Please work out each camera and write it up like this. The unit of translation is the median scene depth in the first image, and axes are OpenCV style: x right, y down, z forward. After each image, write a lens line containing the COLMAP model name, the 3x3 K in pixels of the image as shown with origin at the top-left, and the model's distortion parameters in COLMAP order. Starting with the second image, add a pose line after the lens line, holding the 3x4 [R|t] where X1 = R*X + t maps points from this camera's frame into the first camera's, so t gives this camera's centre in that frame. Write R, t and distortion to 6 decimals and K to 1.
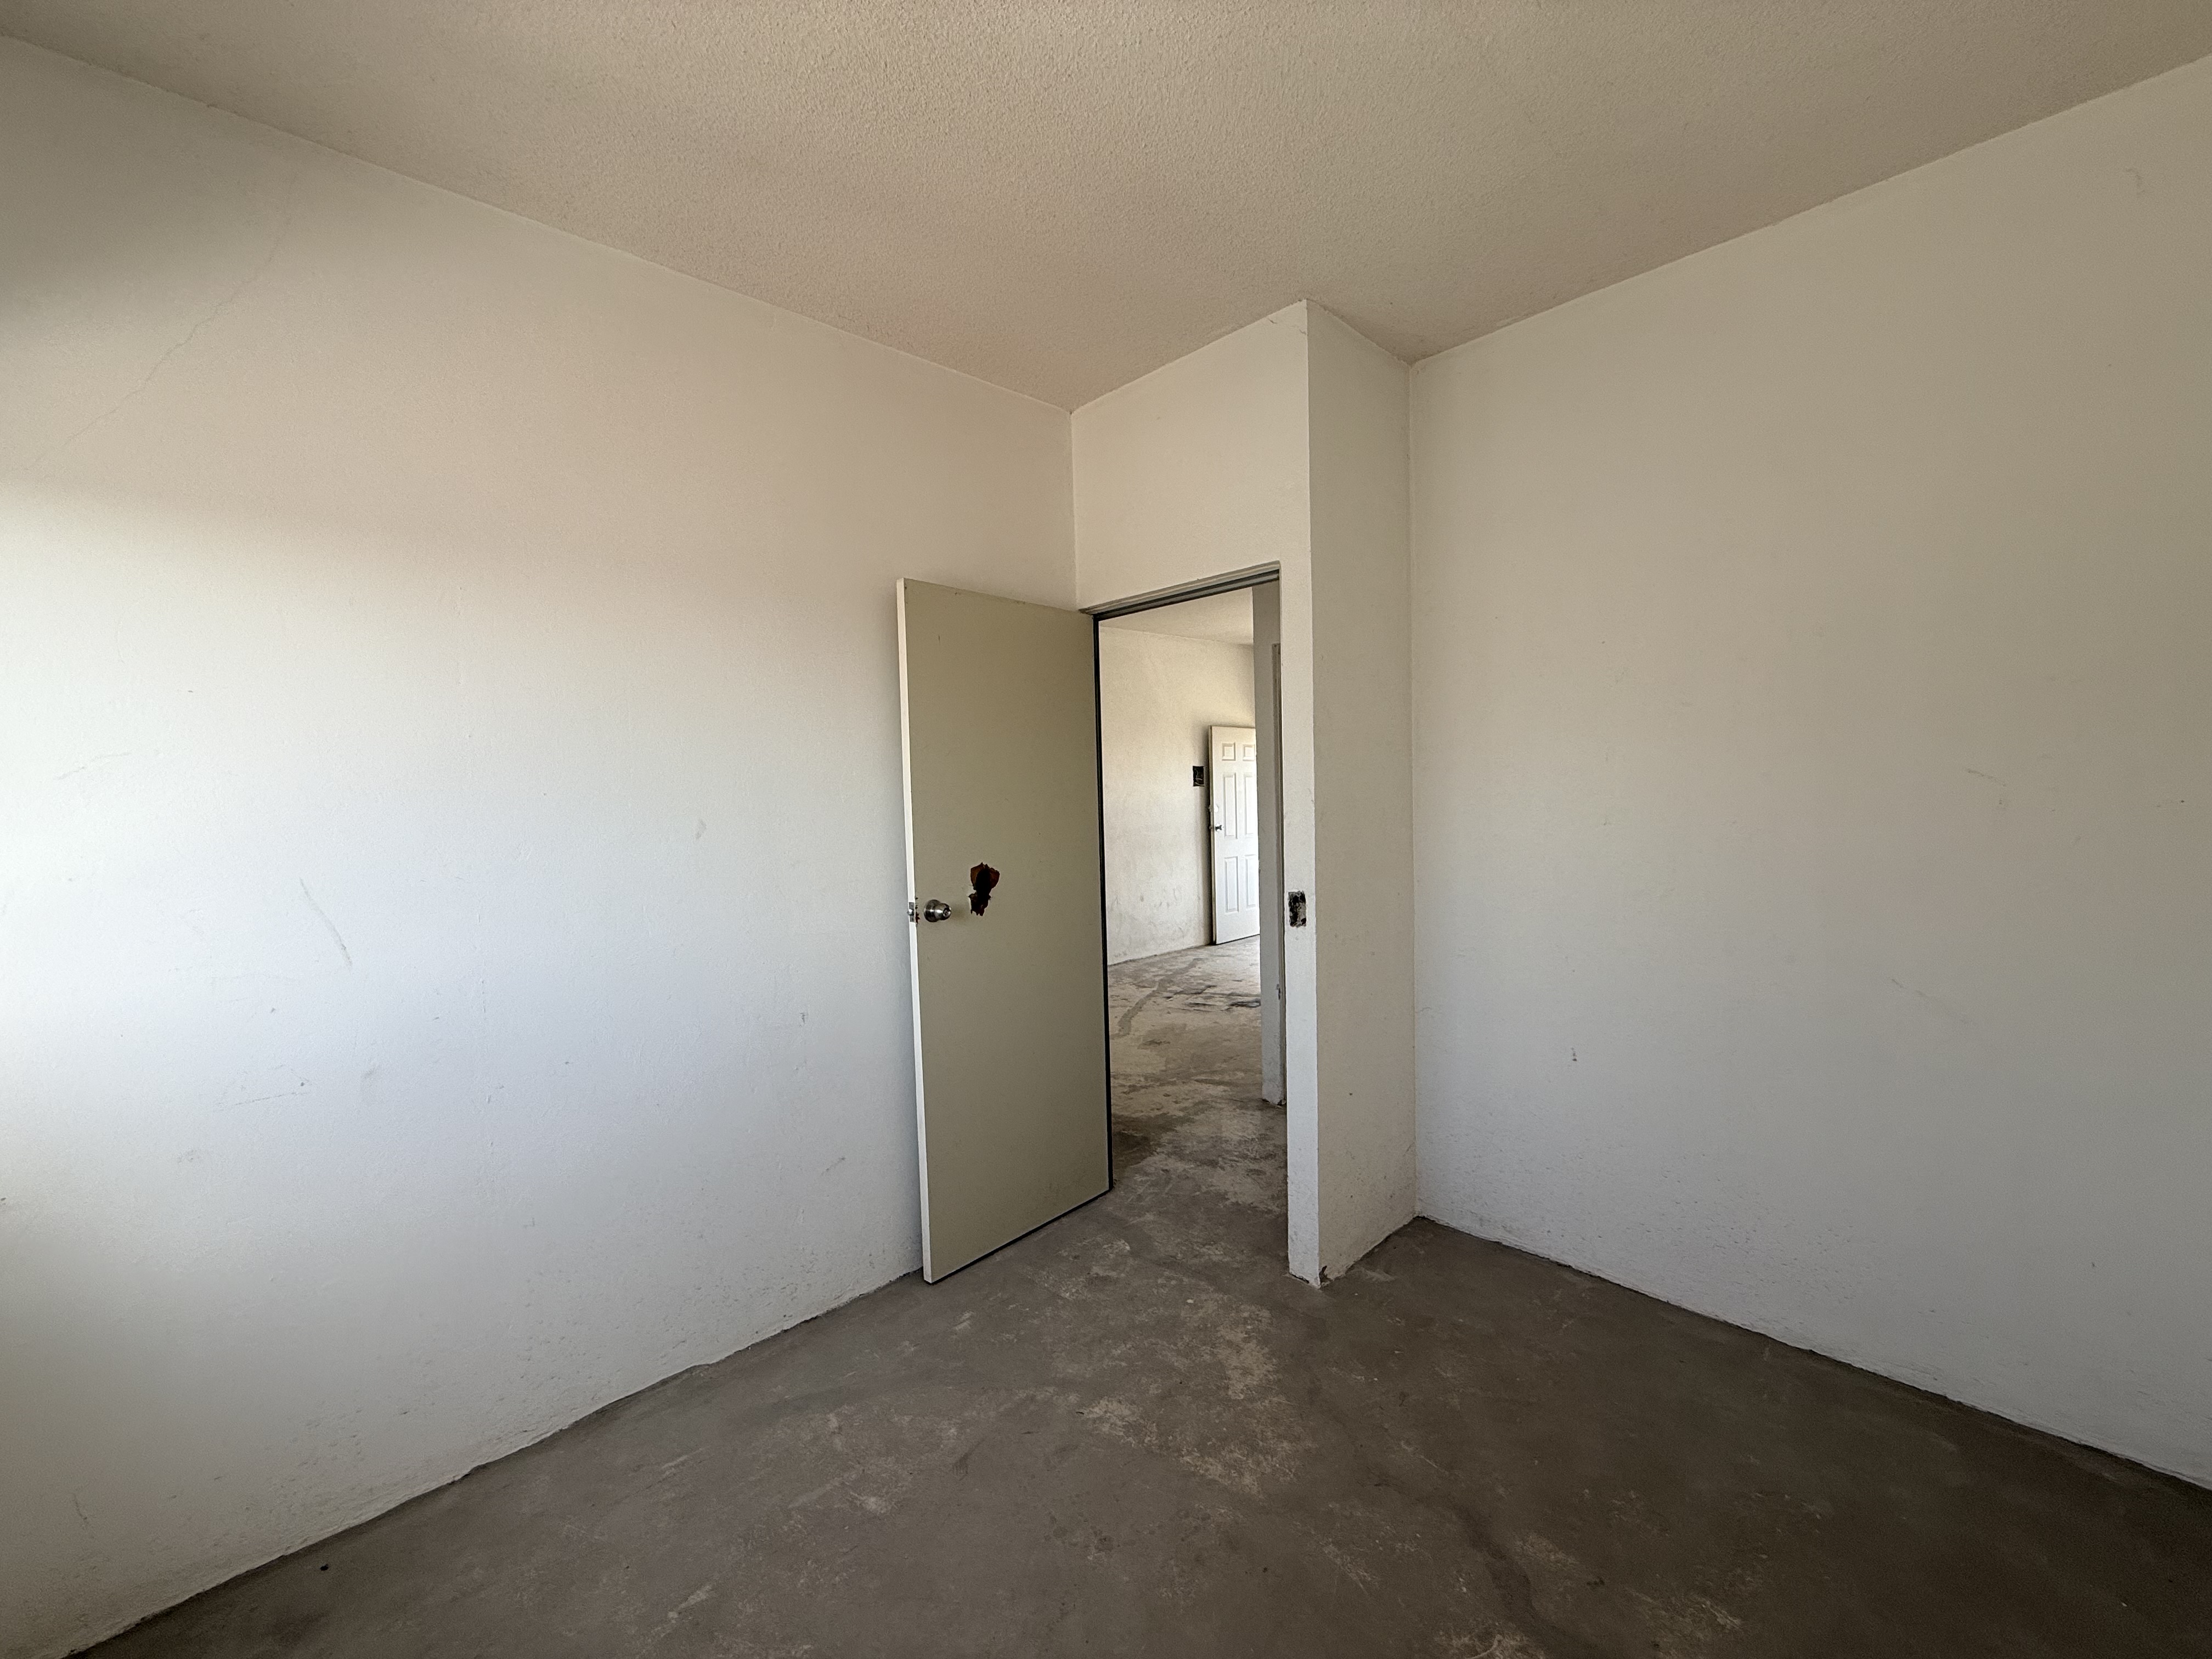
lens RADIAL K [[883.5, 0, 1097.9], [0, 883.5, 834.0], [0, 0, 1]] dist [-0.001451, 0.000613]
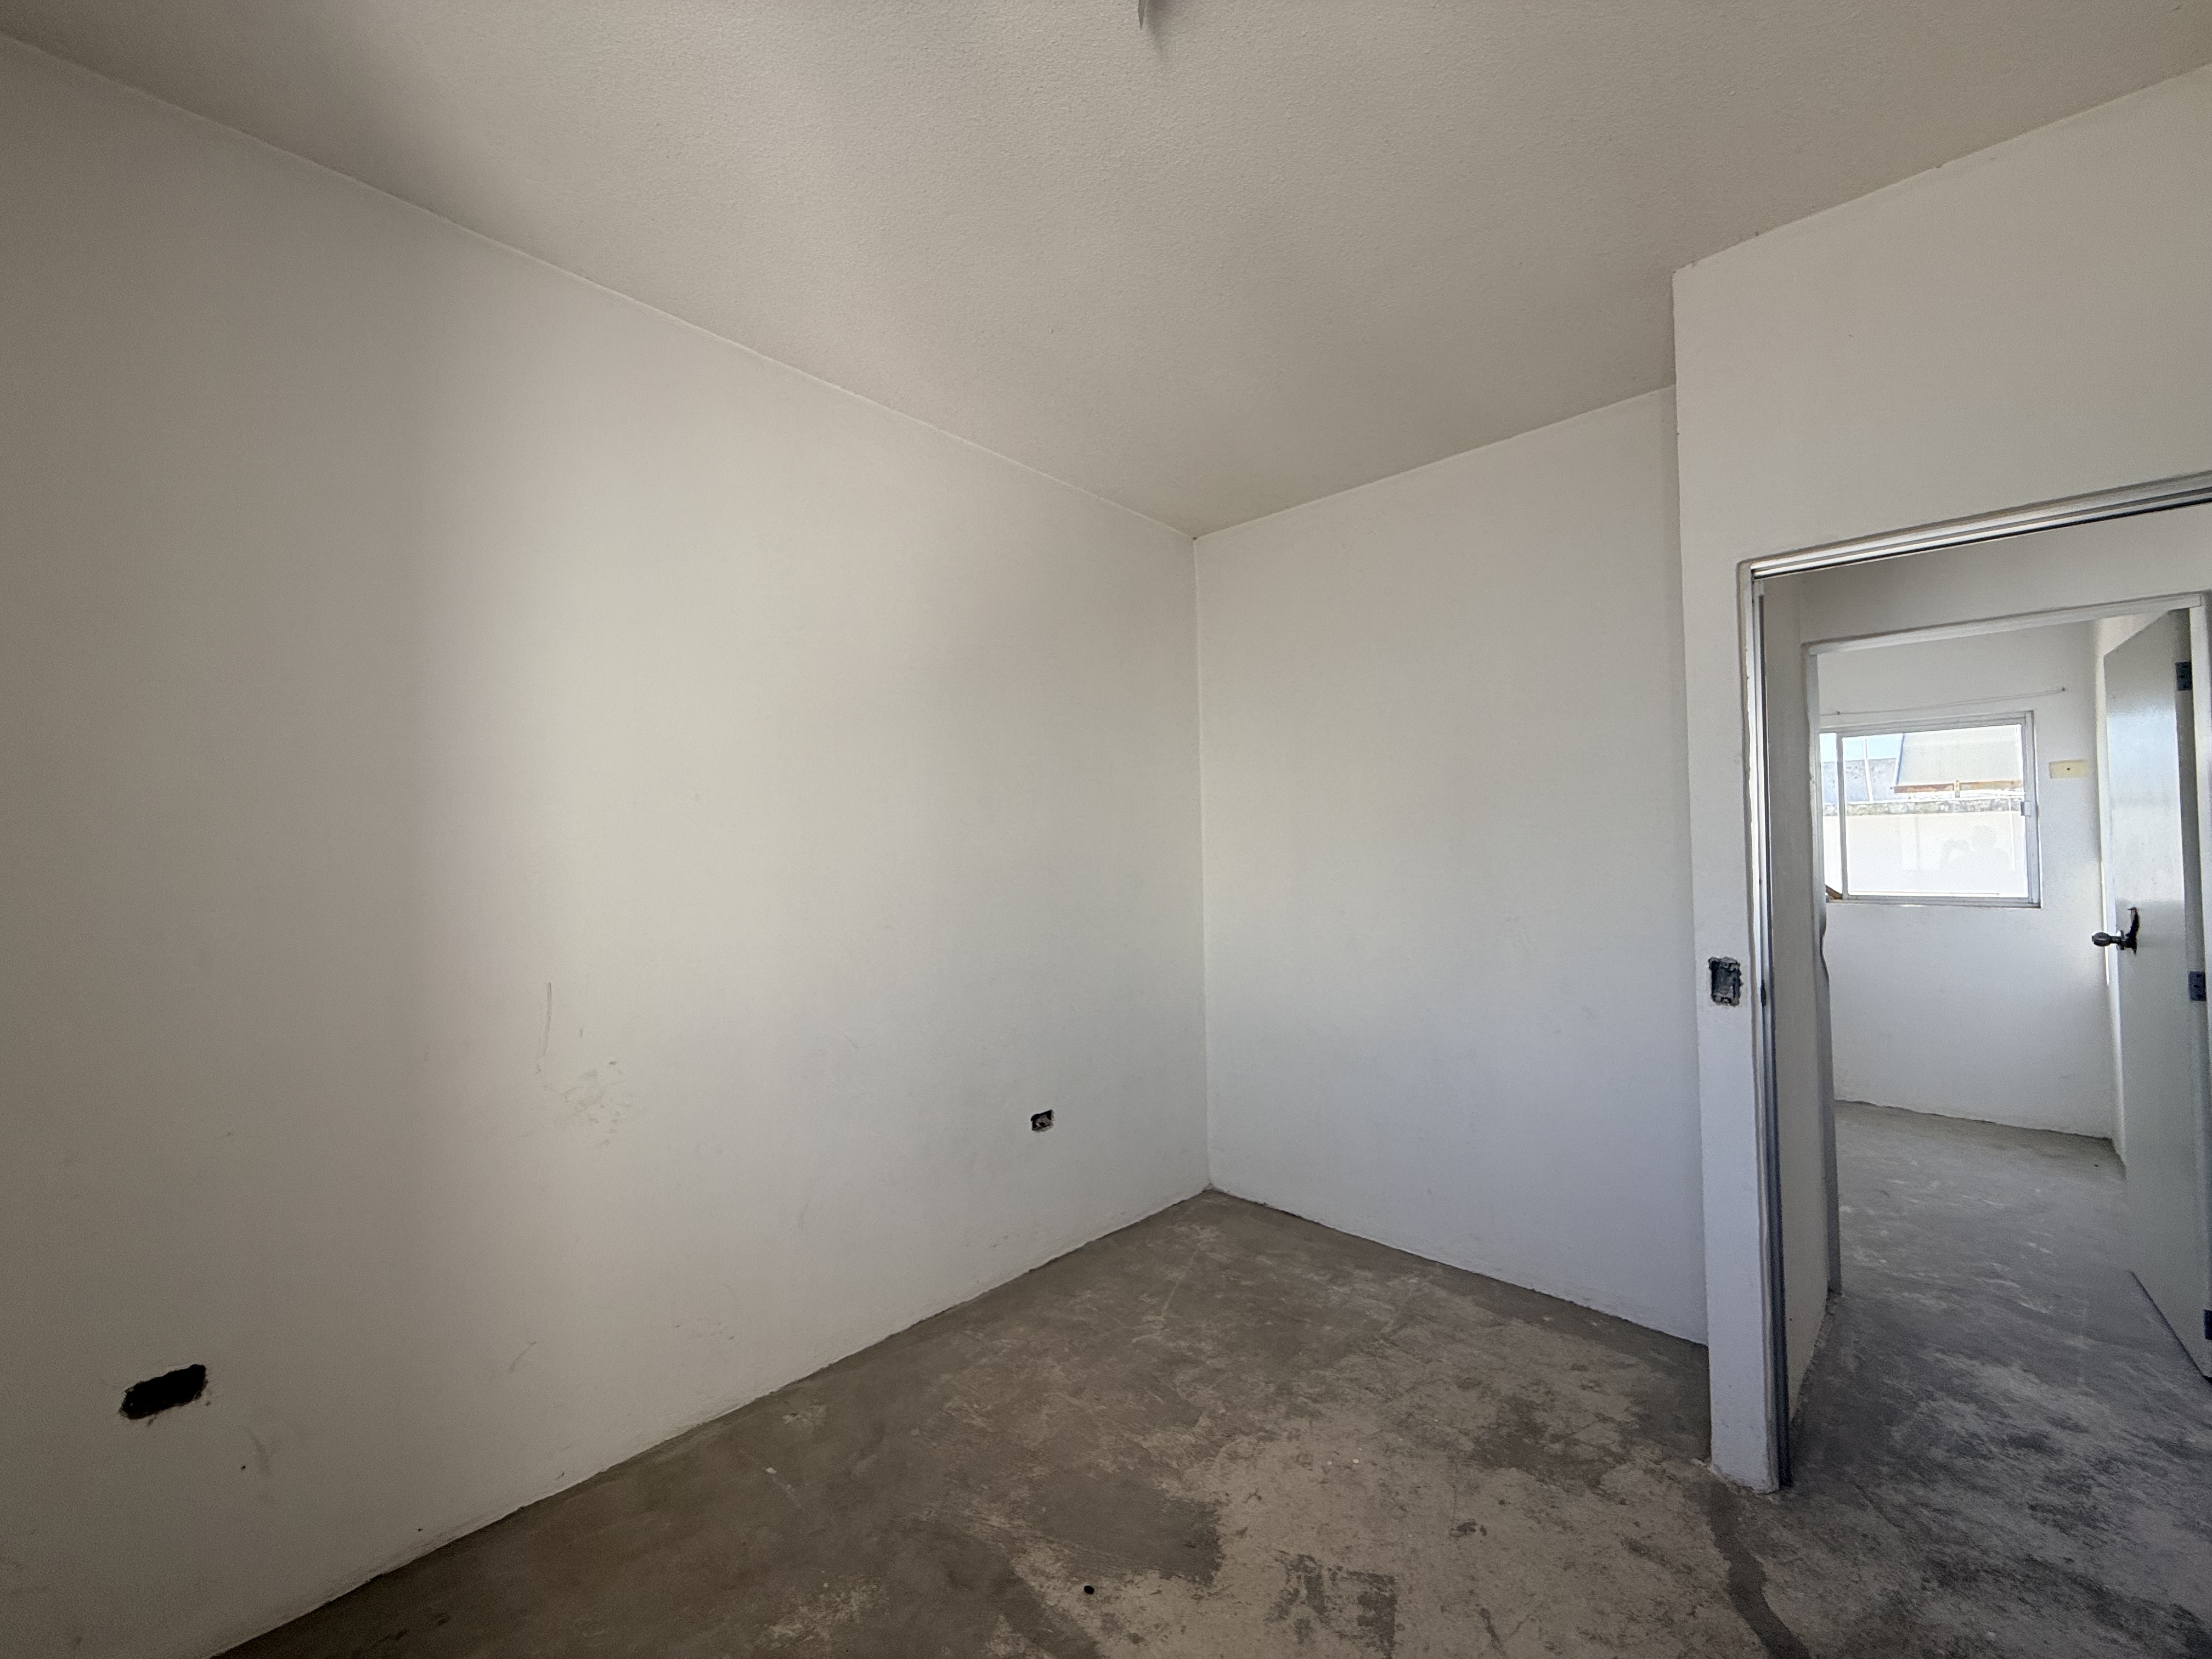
lens RADIAL K [[883.5, 0, 1099.3], [0, 883.5, 829.9], [0, 0, 1]] dist [-0.001451, 0.000613]
pose [[-0.998699, 0.037058, -0.035038, 1.109149], [0.036207, 0.999041, 0.024639, -0.122088], [0.035917, 0.023338, -0.999082, 1.993602]]
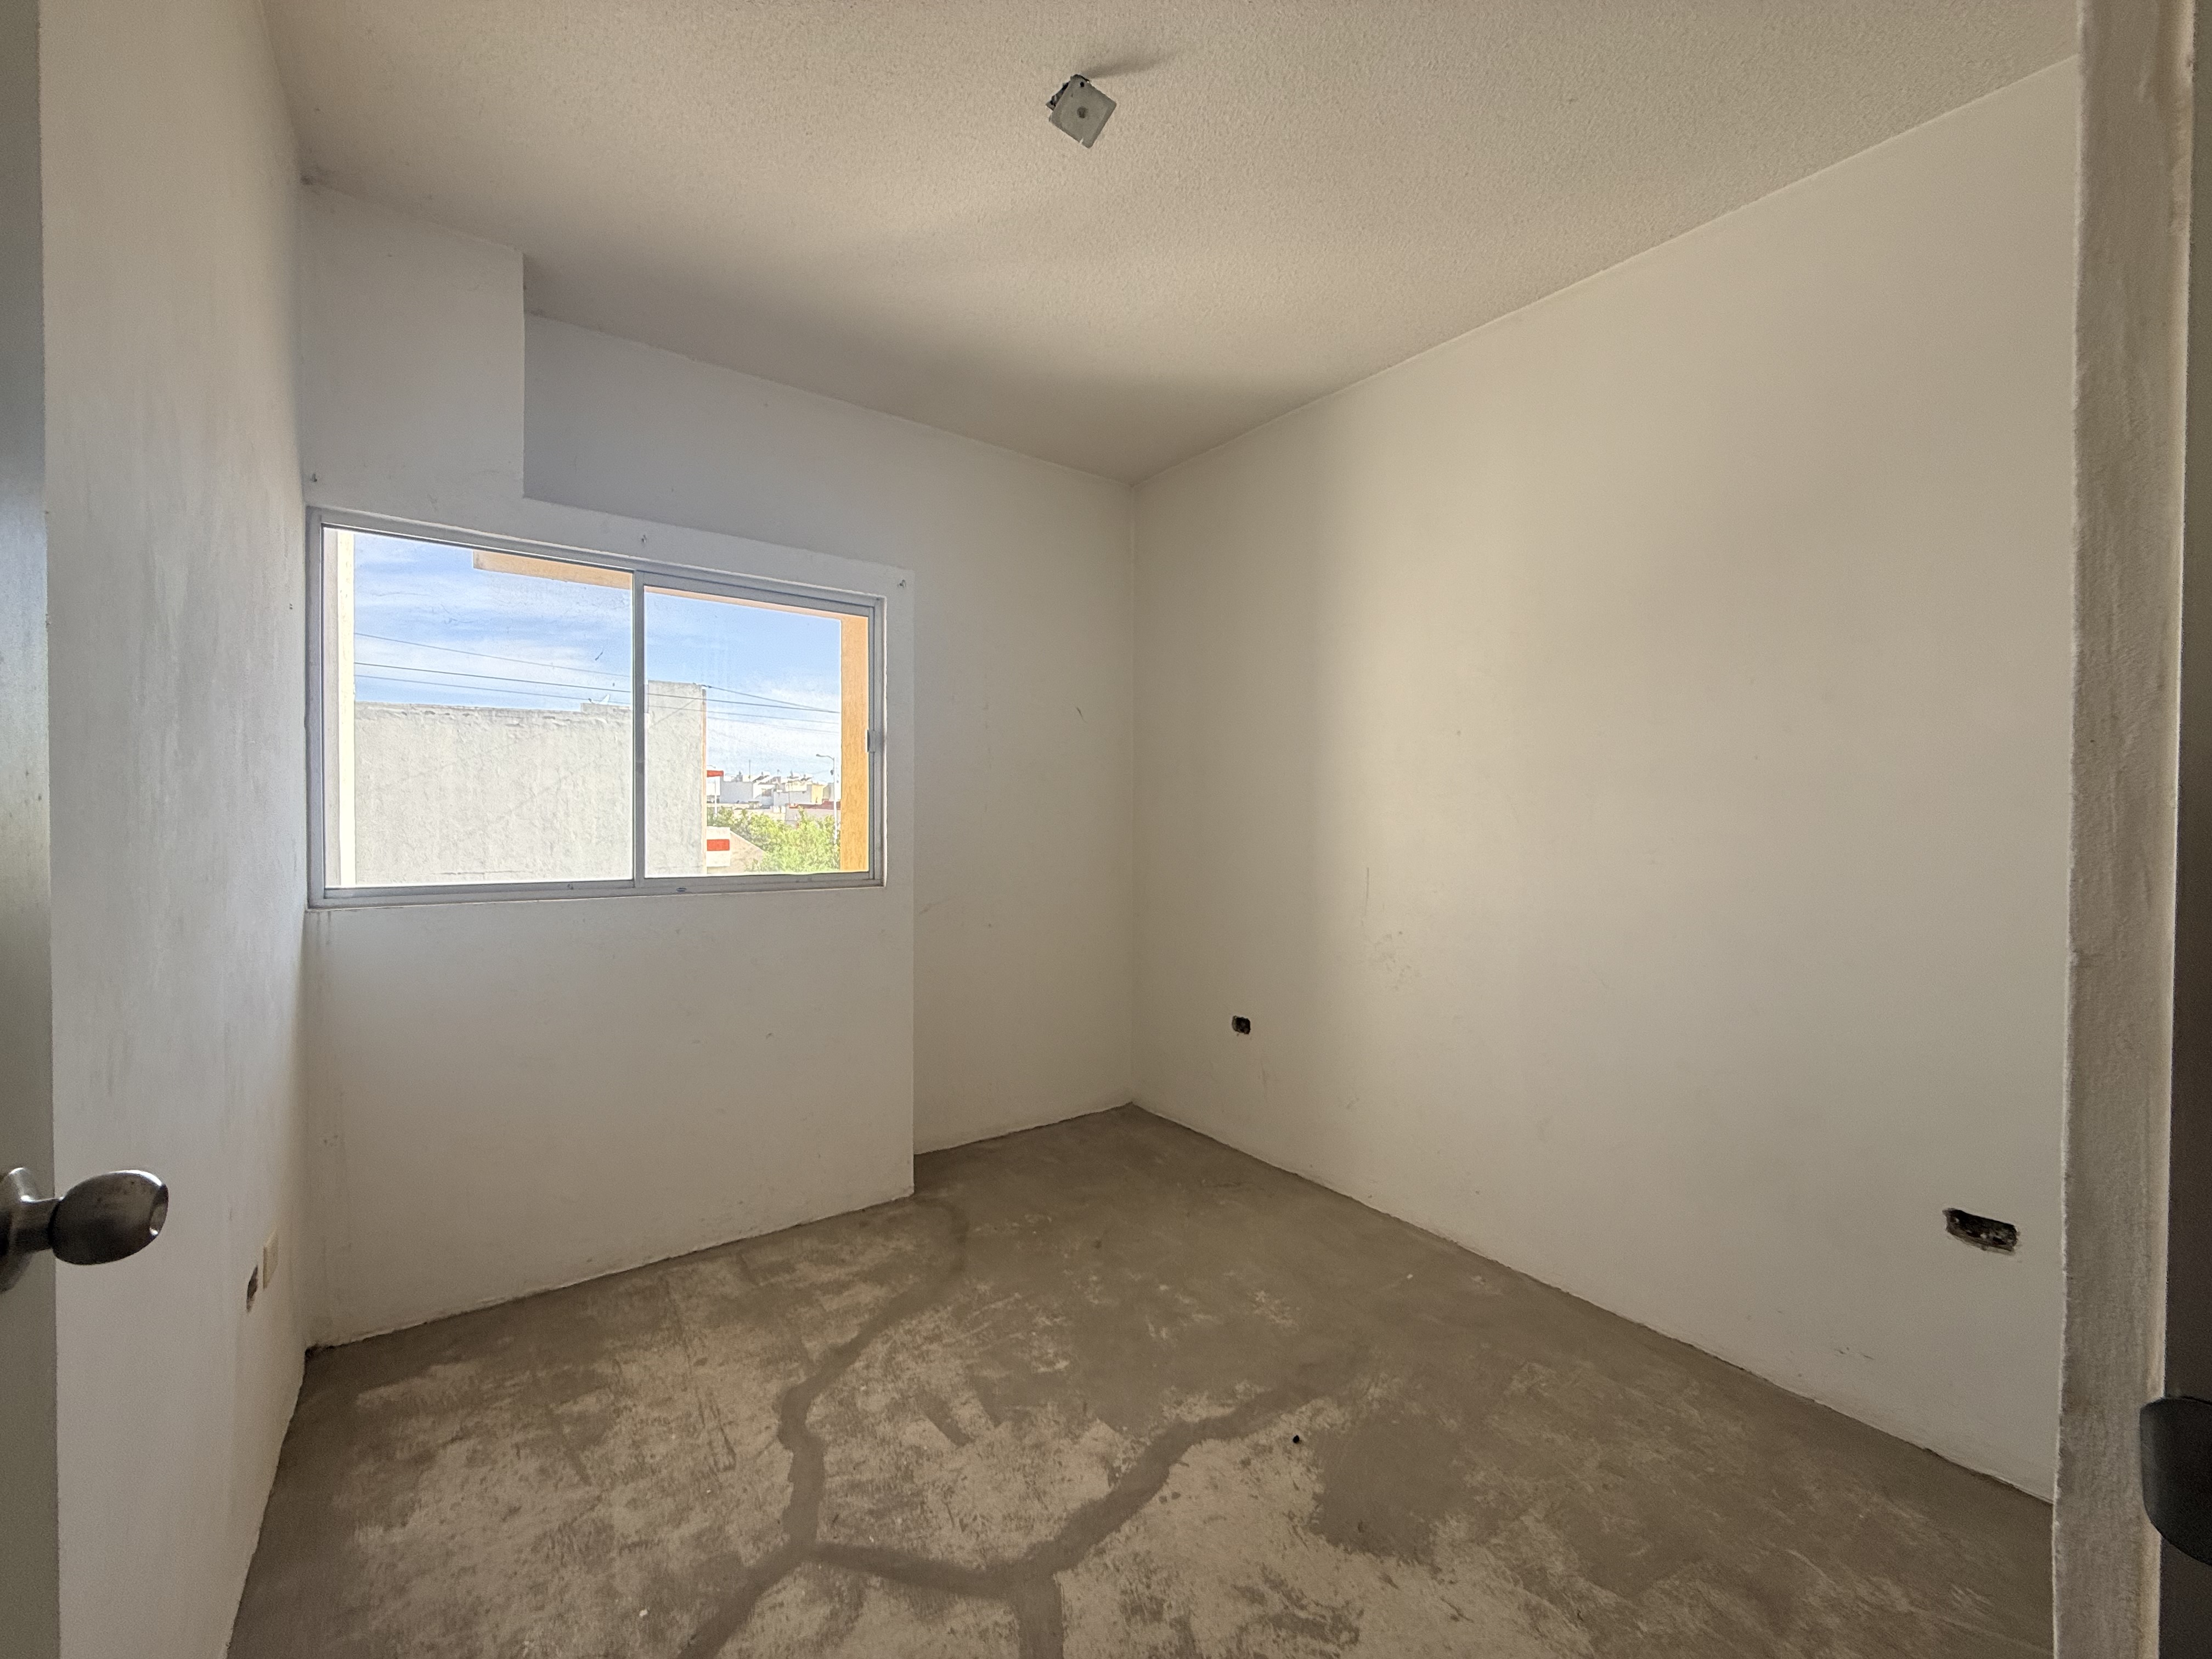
lens RADIAL K [[883.5, 0, 1098.8], [0, 883.5, 830.7], [0, 0, 1]] dist [-0.001451, 0.000613]
pose [[0.144849, 0.005825, 0.989437, 0.395728], [0.035518, 0.999308, -0.011082, -0.037097], [-0.988816, 0.036748, 0.144542, 1.403240]]
